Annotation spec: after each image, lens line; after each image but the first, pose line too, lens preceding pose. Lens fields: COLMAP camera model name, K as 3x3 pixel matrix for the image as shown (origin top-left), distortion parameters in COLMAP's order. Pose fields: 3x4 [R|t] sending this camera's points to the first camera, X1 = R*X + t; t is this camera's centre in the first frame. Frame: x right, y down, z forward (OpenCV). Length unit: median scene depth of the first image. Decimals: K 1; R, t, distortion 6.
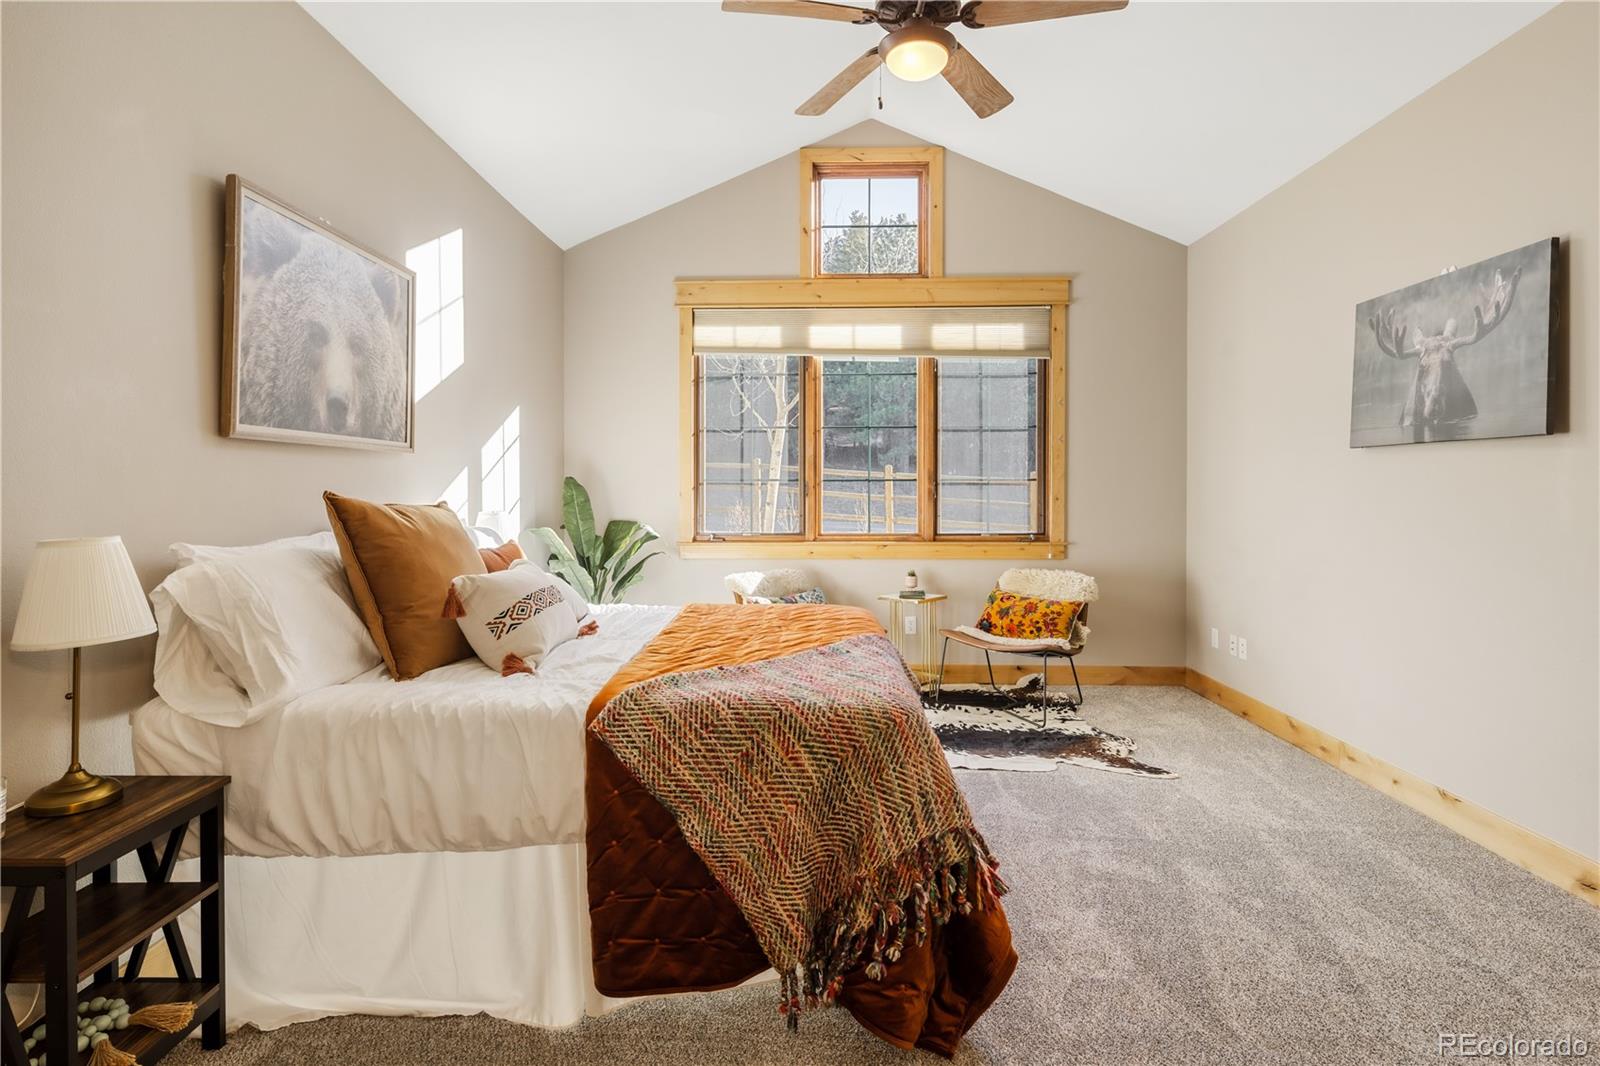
lens RADIAL K [[784.5, 0, 801.2], [0, 784.5, 495.9], [0, 0, 1]] dist [0.005644, -0.005744]
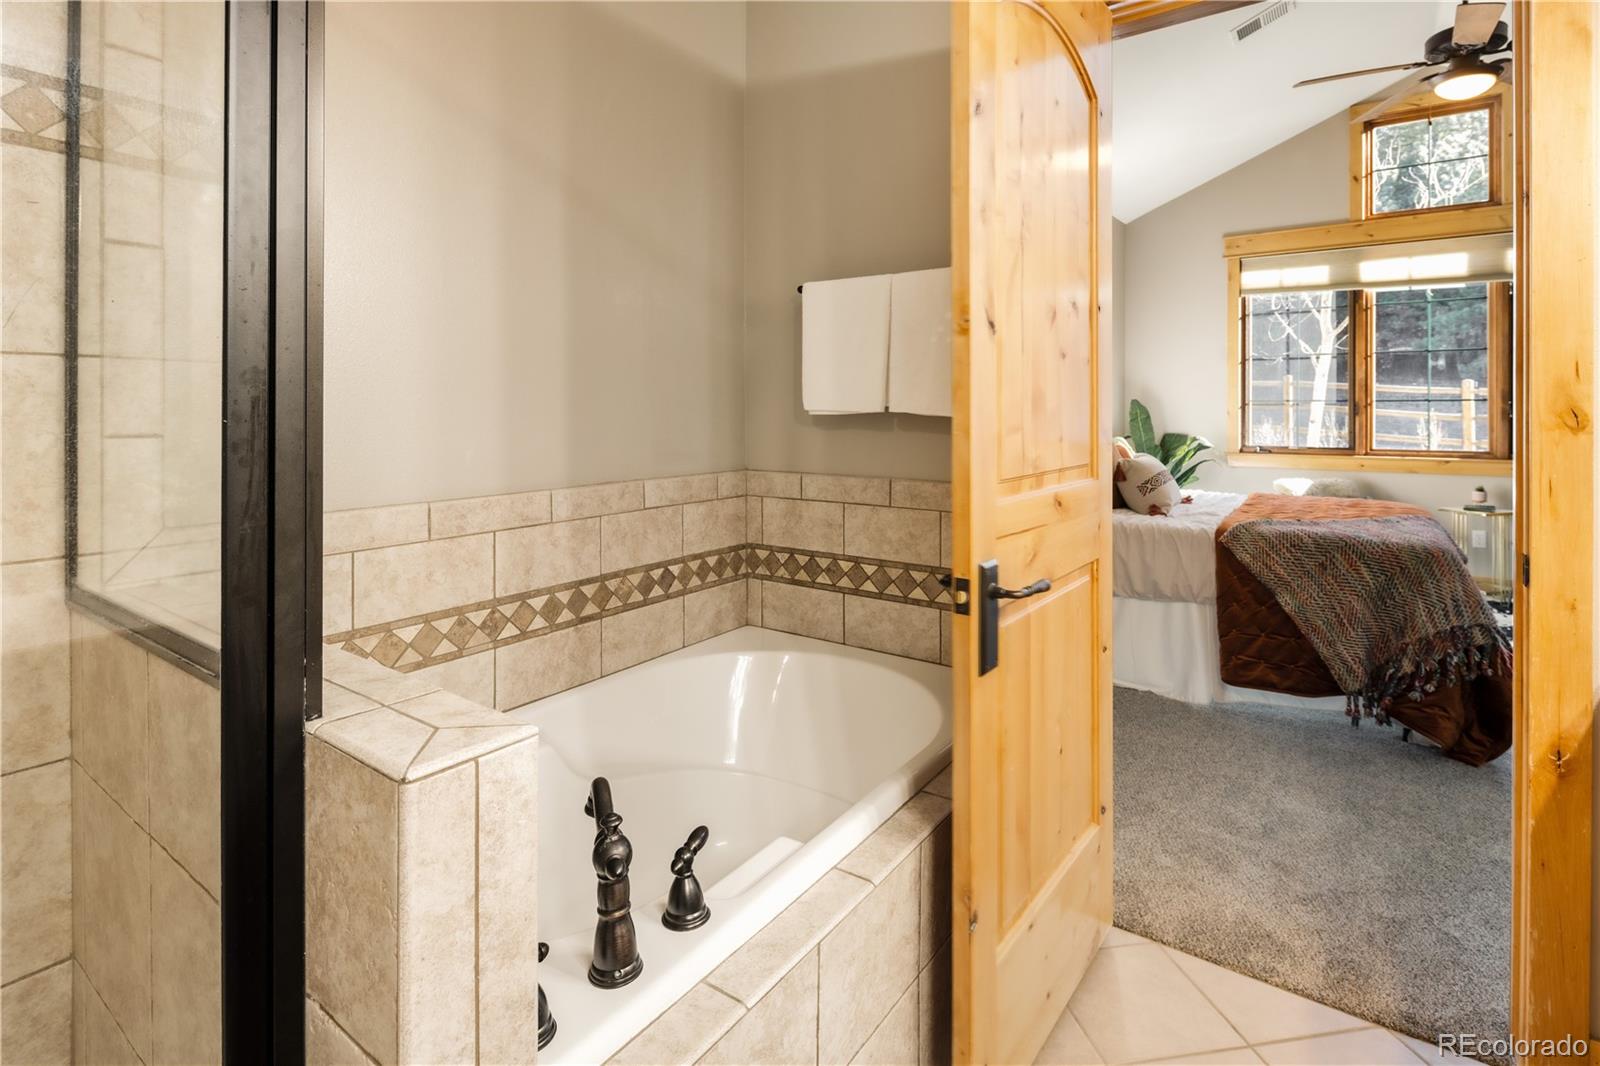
lens RADIAL K [[784.5, 0, 791.6], [0, 784.5, 407.1], [0, 0, 1]] dist [0.005644, -0.005744]
pose [[0.820305, 0.000834, -0.571926, -0.023189], [-0.005394, 0.999966, -0.006279, 0.000795], [0.571901, 0.008235, 0.820281, -0.645542]]
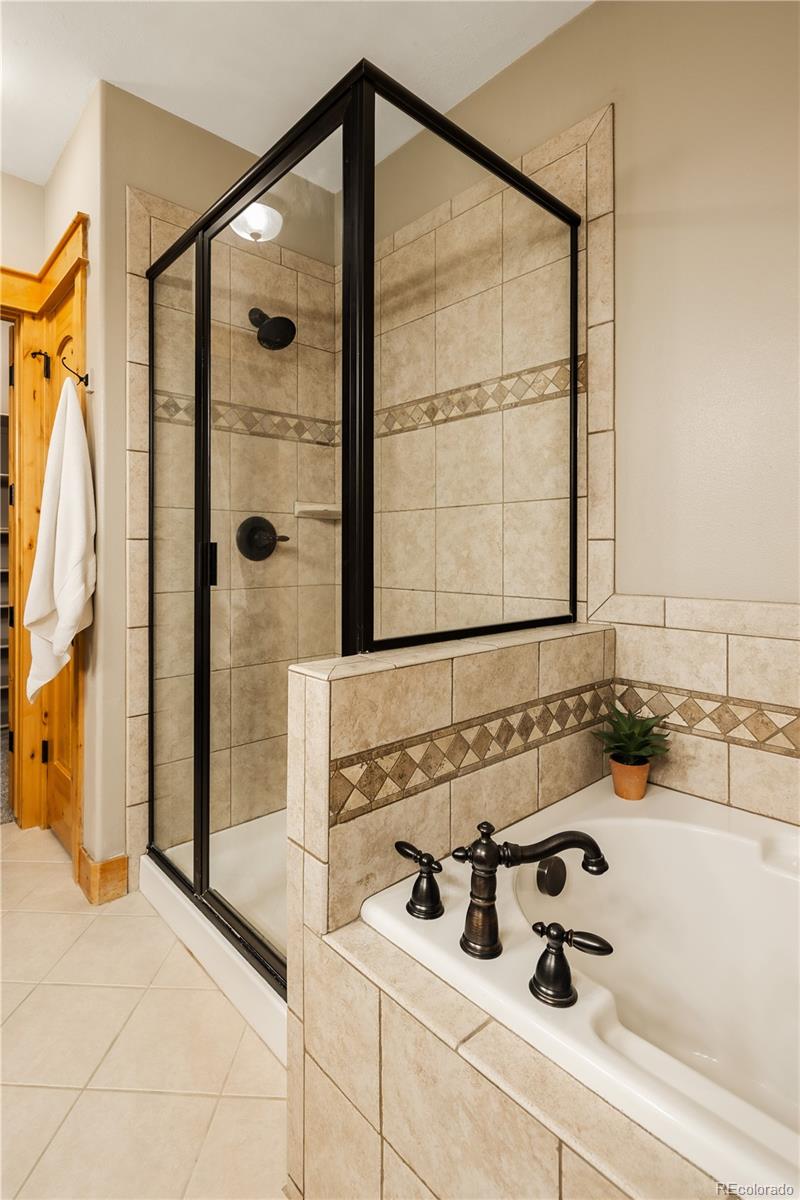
lens RADIAL K [[588.4, 0, 395.0], [0, 588.4, 546.0], [0, 0, 1]] dist [0.005644, -0.005744]
pose [[-0.727262, -0.002023, -0.686357, -0.022610], [-0.001710, 0.999998, -0.001135, 0.022957], [0.686358, 0.000348, -0.727264, -0.219876]]
